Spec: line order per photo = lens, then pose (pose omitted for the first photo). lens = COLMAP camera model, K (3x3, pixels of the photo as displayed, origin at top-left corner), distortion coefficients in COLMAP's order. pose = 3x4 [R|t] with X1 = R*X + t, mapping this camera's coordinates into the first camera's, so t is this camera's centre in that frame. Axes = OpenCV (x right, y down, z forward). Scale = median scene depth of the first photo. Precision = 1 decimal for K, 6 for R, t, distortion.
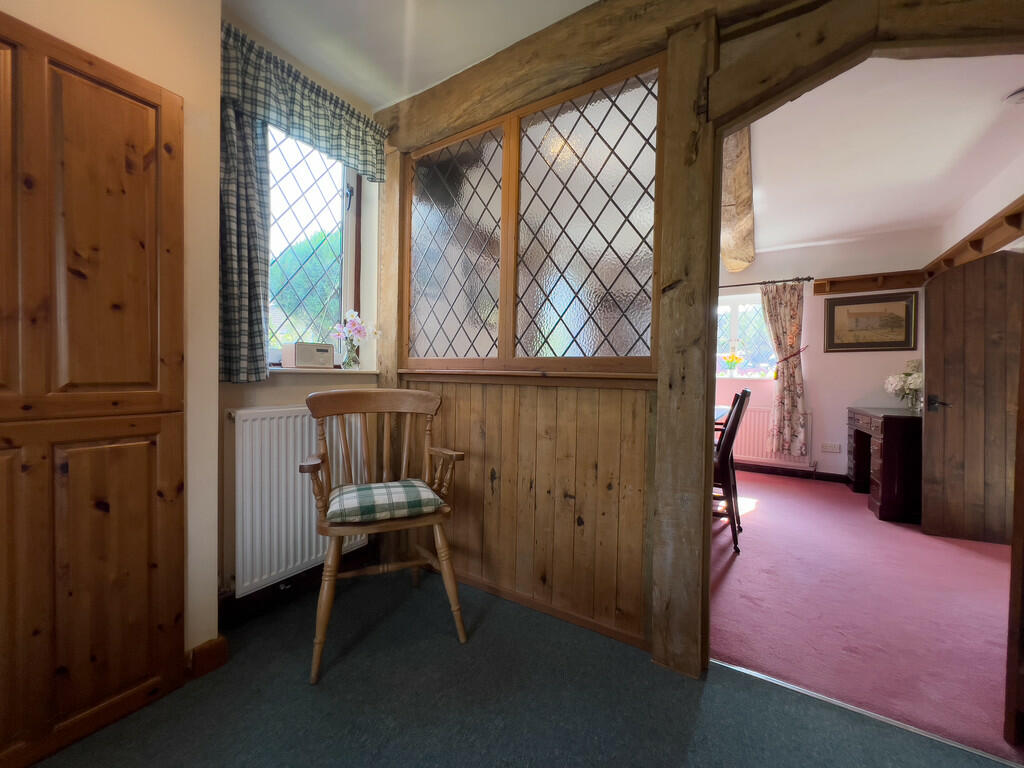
lens RADIAL K [[410.9, 0, 513.2], [0, 410.9, 381.5], [0, 0, 1]] dist [0.000581, -0.000036]
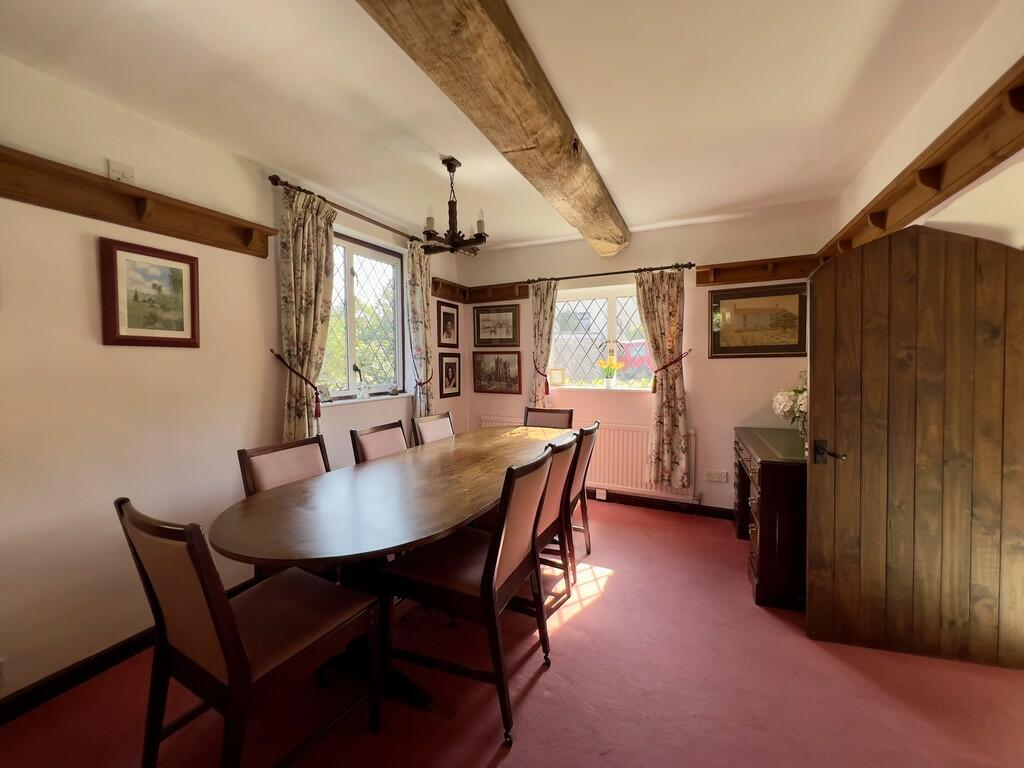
lens RADIAL K [[411.6, 0, 509.0], [0, 411.6, 383.0], [0, 0, 1]] dist [-0.001684, 0.000141]
pose [[0.993086, -0.031942, 0.112957, 0.283791], [0.027470, 0.998785, 0.040926, -0.067680], [-0.114127, -0.037540, 0.992757, 0.251912]]
